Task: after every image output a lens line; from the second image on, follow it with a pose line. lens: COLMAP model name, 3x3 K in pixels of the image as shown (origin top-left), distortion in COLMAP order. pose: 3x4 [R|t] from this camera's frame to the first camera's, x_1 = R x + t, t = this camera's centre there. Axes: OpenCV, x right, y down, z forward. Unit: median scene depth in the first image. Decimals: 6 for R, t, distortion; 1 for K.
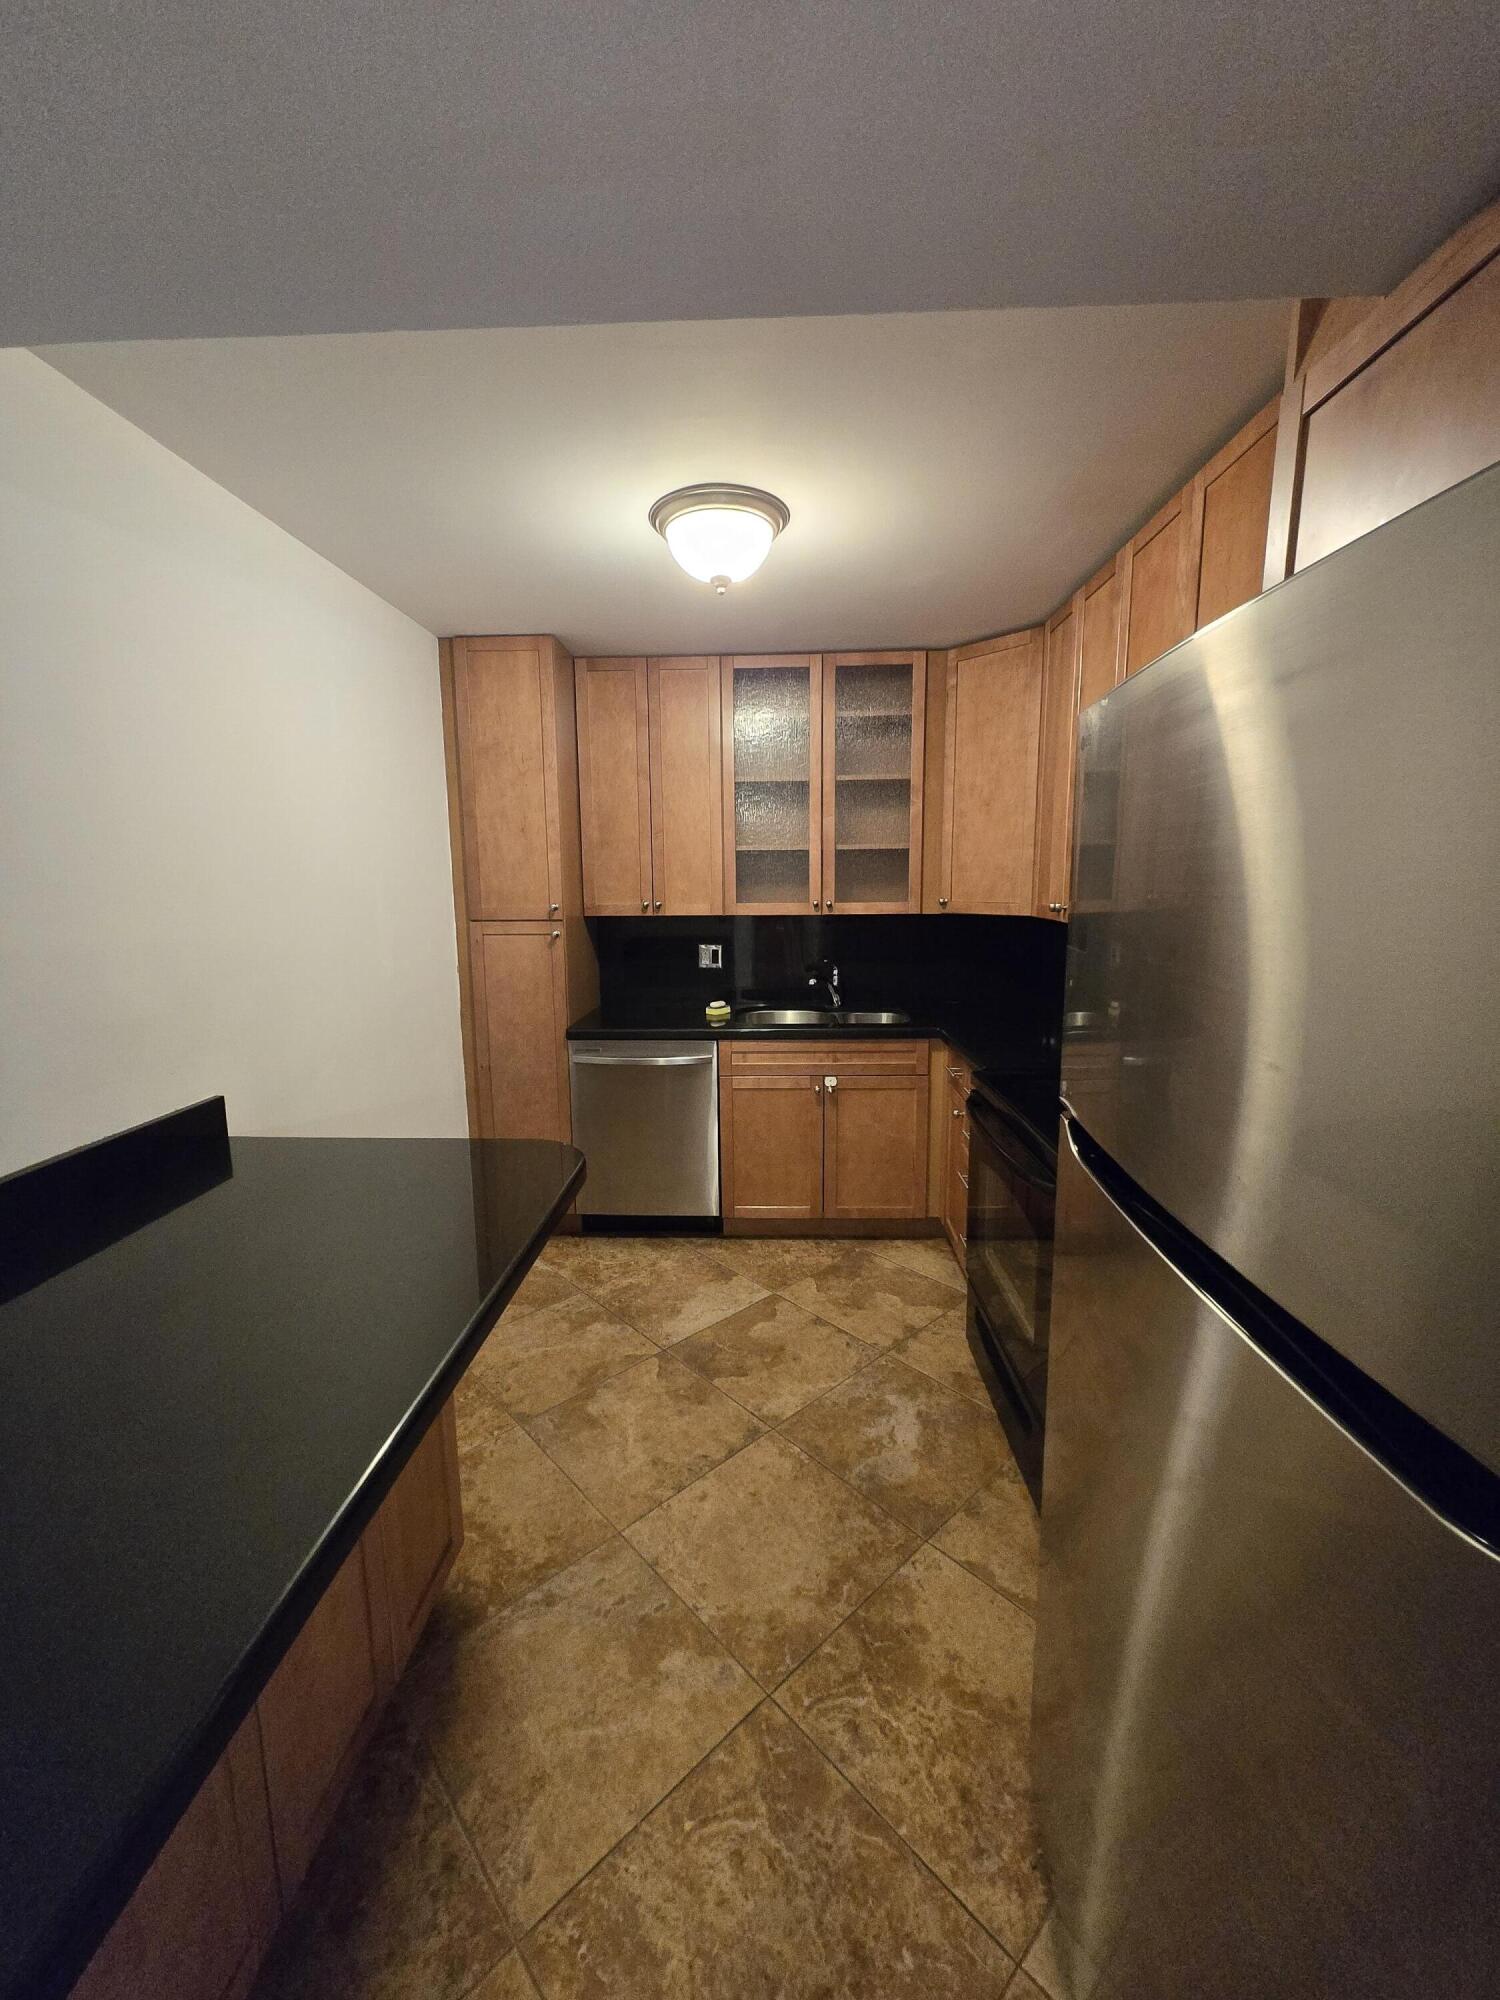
lens RADIAL K [[782.8, 0, 744.1], [0, 782.8, 995.5], [0, 0, 1]] dist [0.002443, -0.001233]
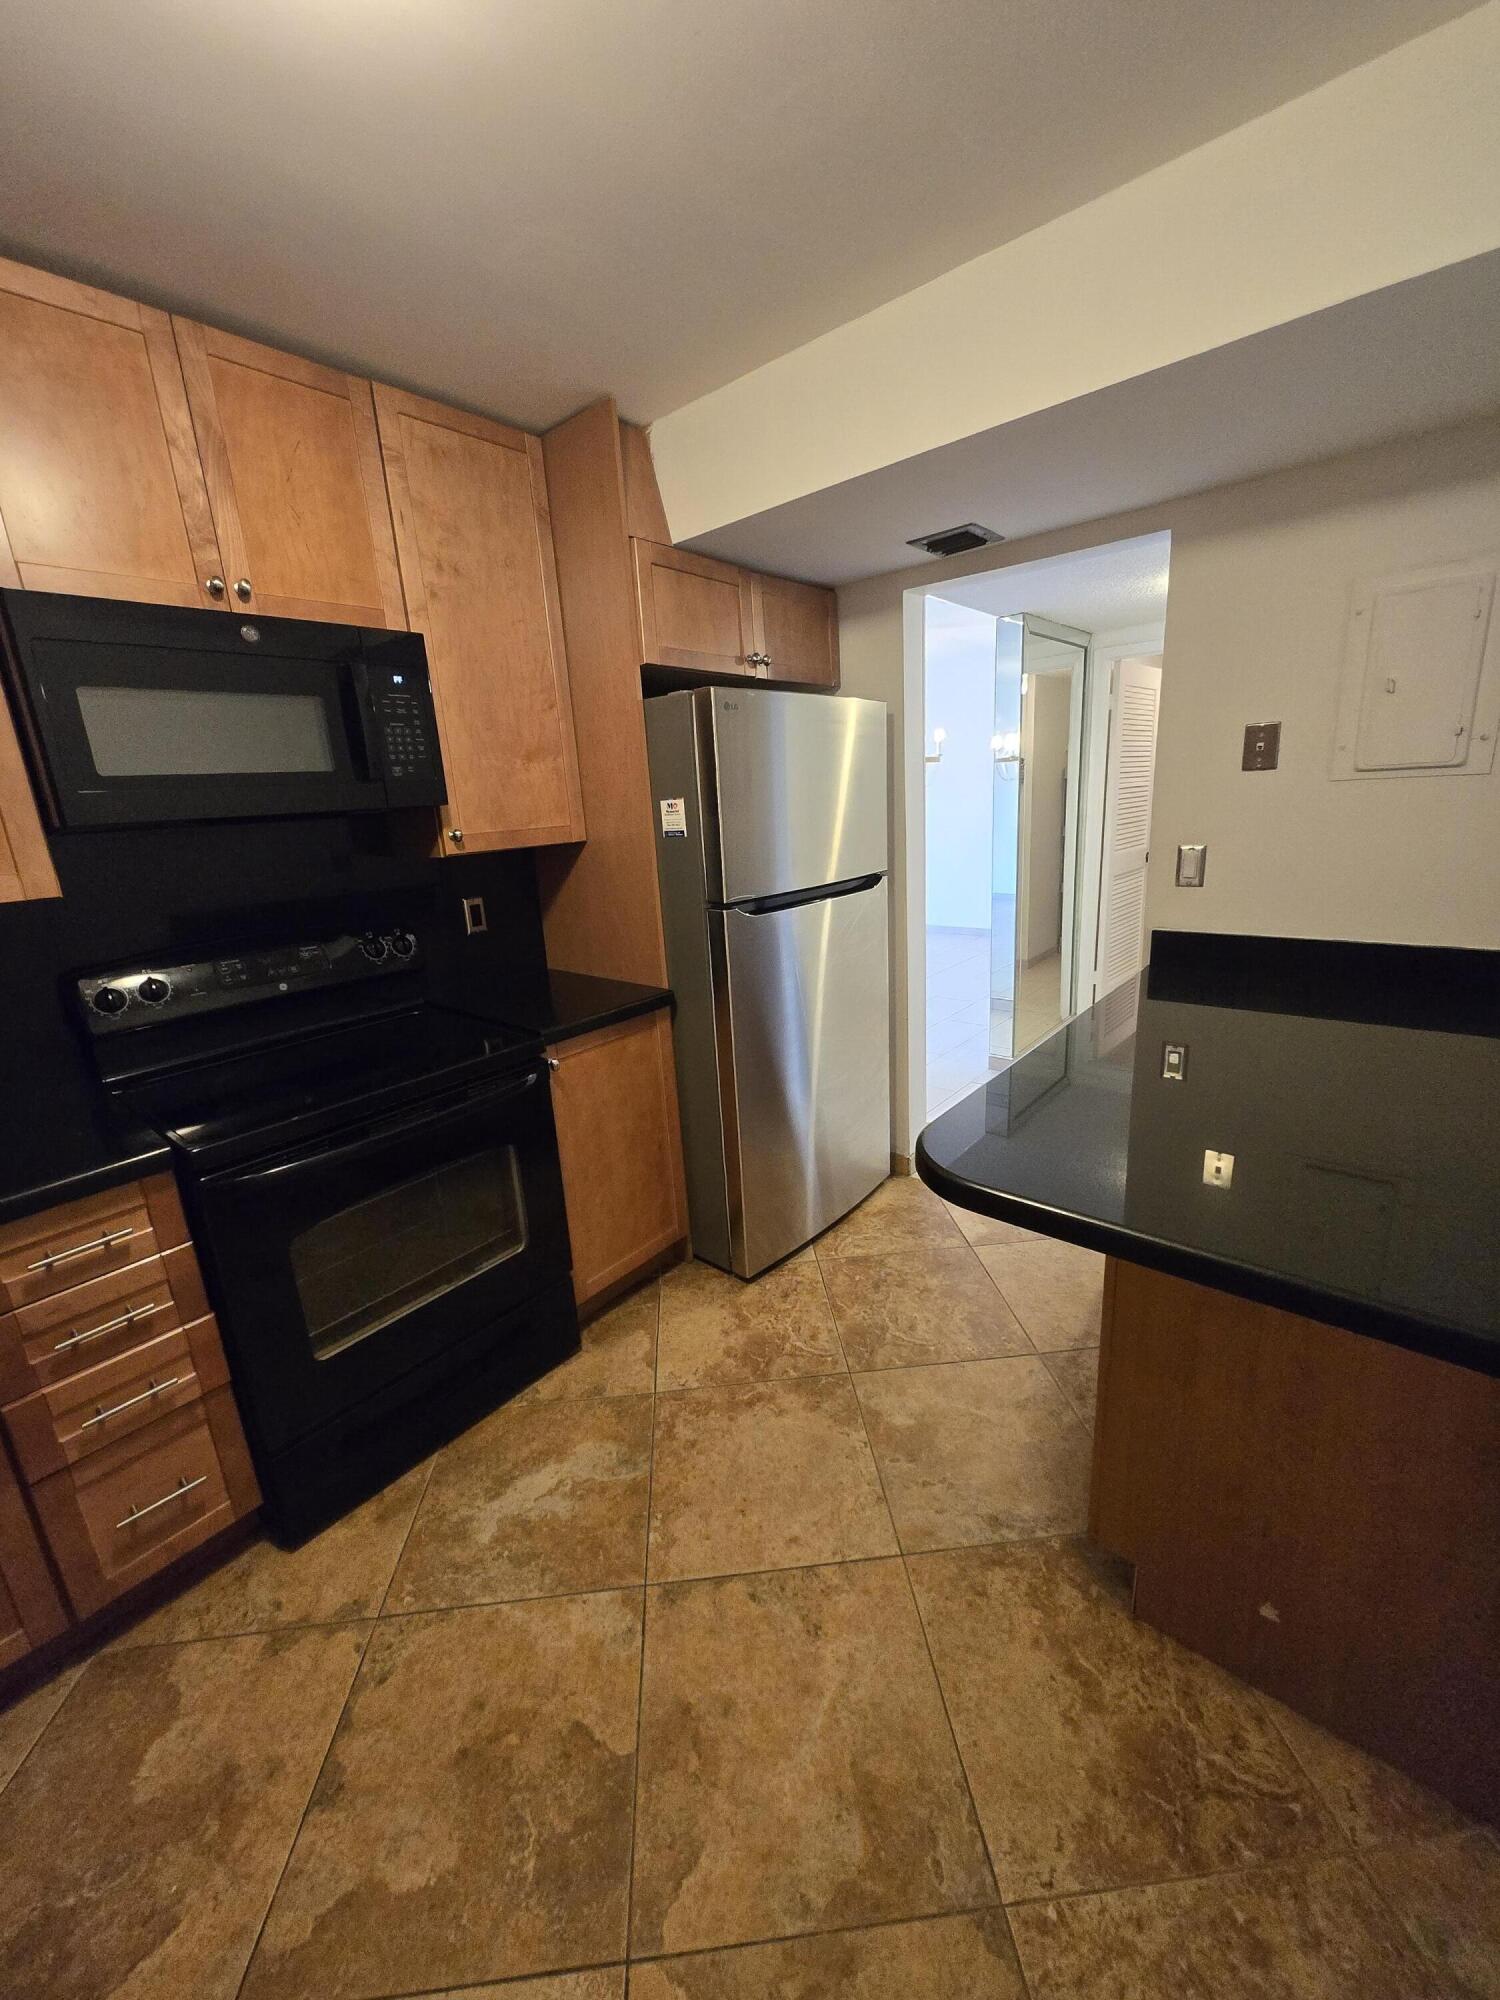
lens RADIAL K [[782.8, 0, 754.5], [0, 782.8, 993.6], [0, 0, 1]] dist [0.002443, -0.001233]
pose [[-0.794201, -0.100978, 0.599206, -0.379082], [0.152003, 0.921733, 0.356797, -0.155327], [-0.588337, 0.374450, -0.716692, 1.168286]]
